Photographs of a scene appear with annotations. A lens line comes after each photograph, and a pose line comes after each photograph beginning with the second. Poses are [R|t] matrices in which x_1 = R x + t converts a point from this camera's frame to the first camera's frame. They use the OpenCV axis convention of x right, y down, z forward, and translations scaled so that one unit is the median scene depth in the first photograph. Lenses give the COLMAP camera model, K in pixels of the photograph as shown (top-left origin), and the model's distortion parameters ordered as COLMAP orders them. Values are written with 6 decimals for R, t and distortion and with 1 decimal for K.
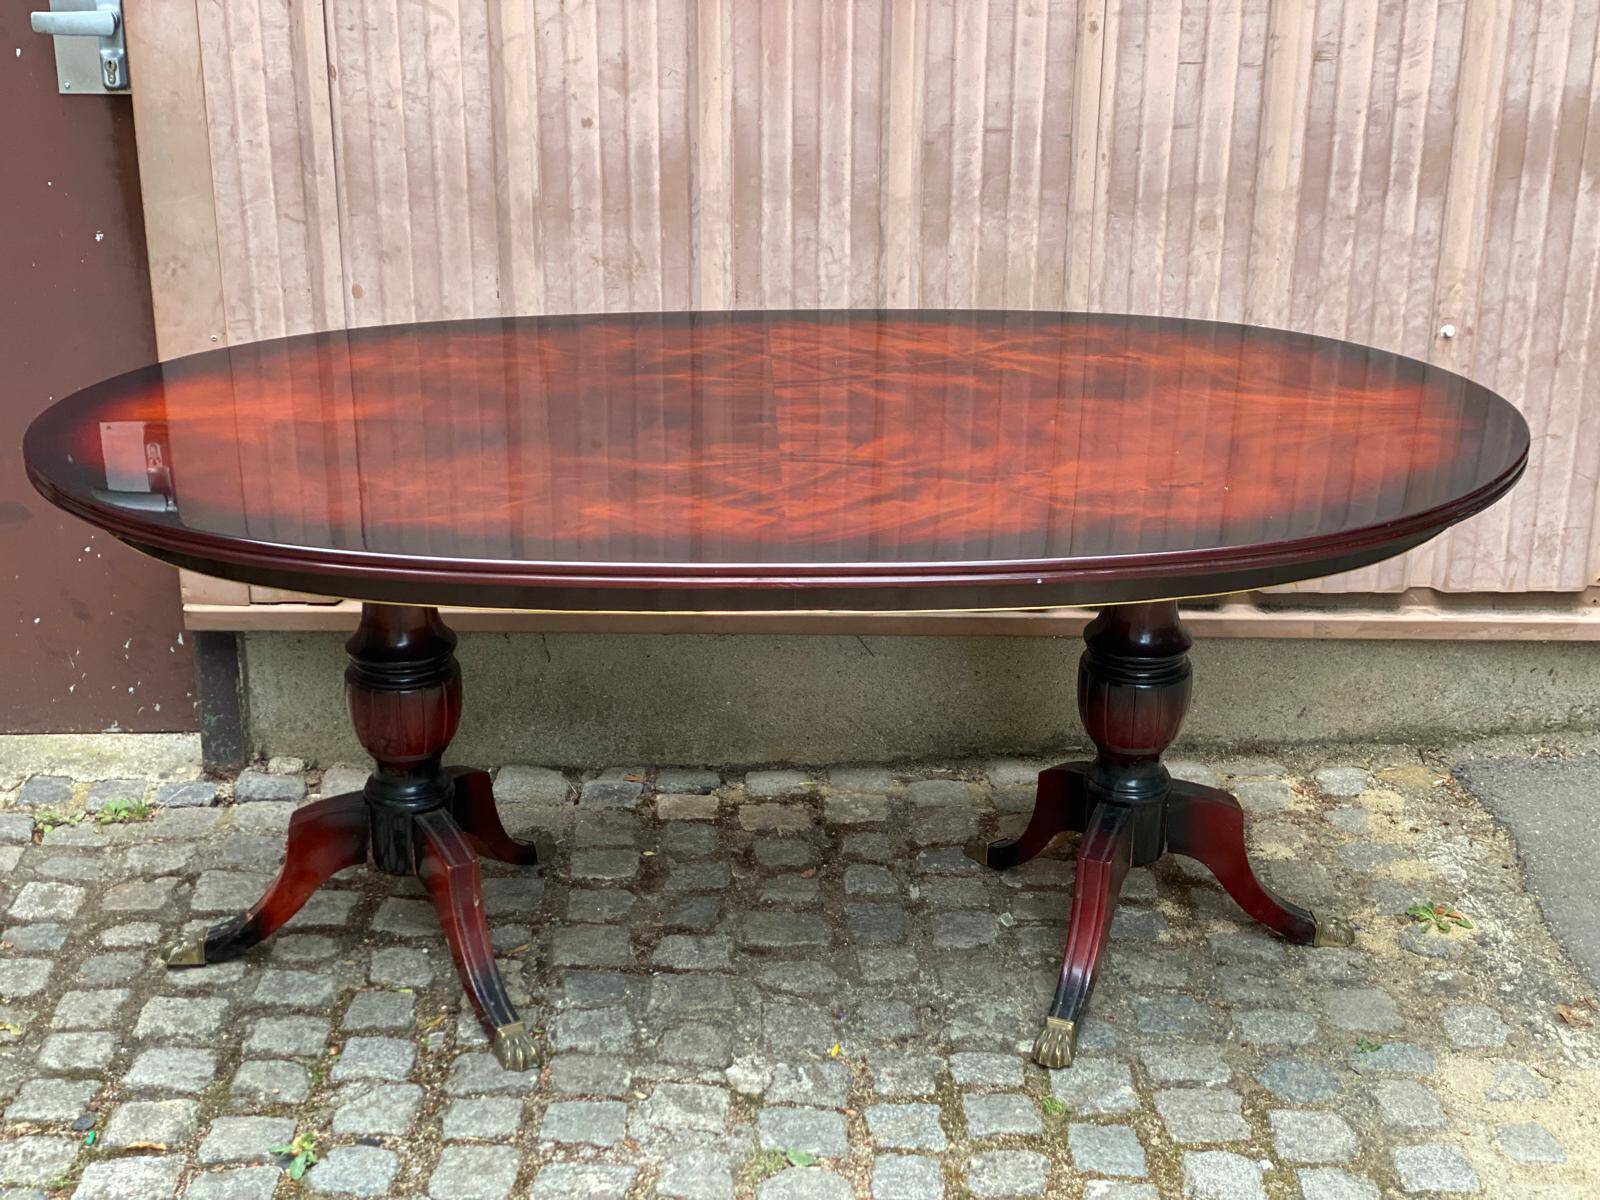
lens RADIAL K [[2376.8, 0, 827.5], [0, 2376.8, 560.7], [0, 0, 1]] dist [0.121633, 0.000000]
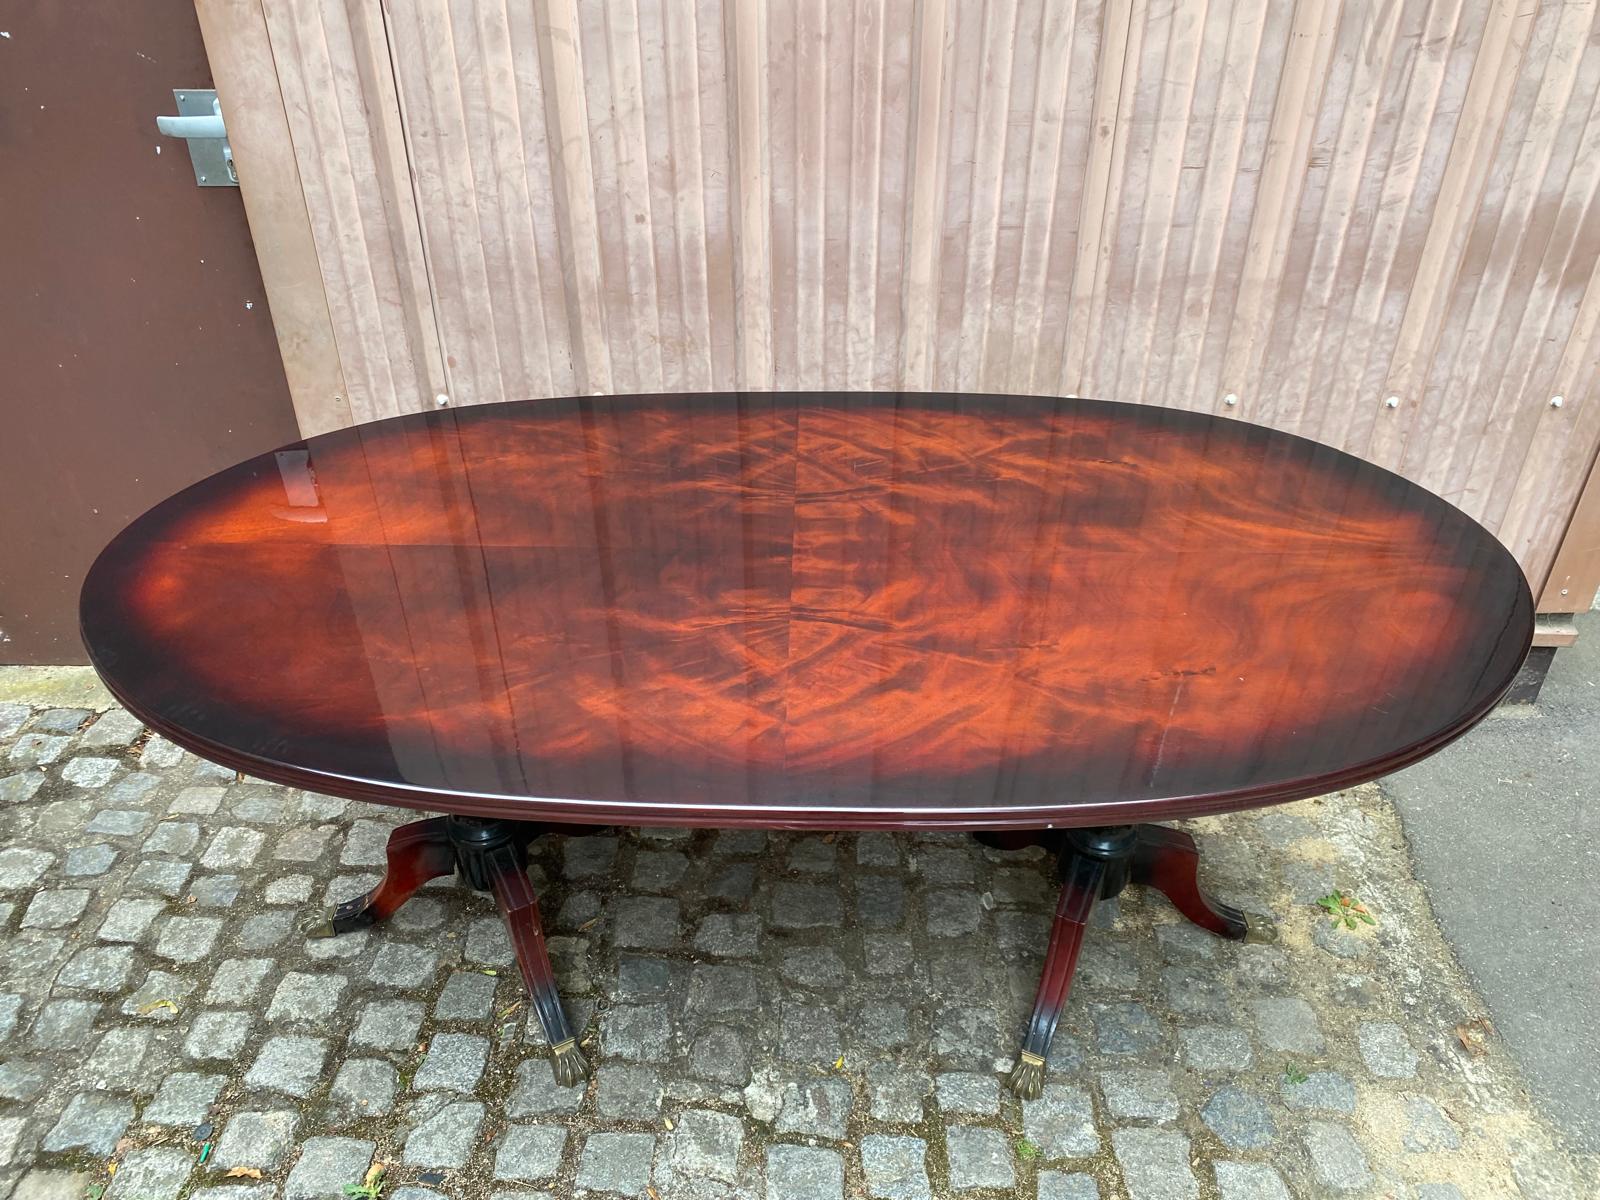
lens RADIAL K [[1217.4, 0, 807.4], [0, 1217.4, 570.1], [0, 0, 1]] dist [0.011262, -0.009443]
pose [[0.998030, 0.026581, -0.056836, 0.013898], [-0.014176, 0.977934, 0.208433, -0.143629], [0.061122, -0.207217, 0.976384, 0.418323]]
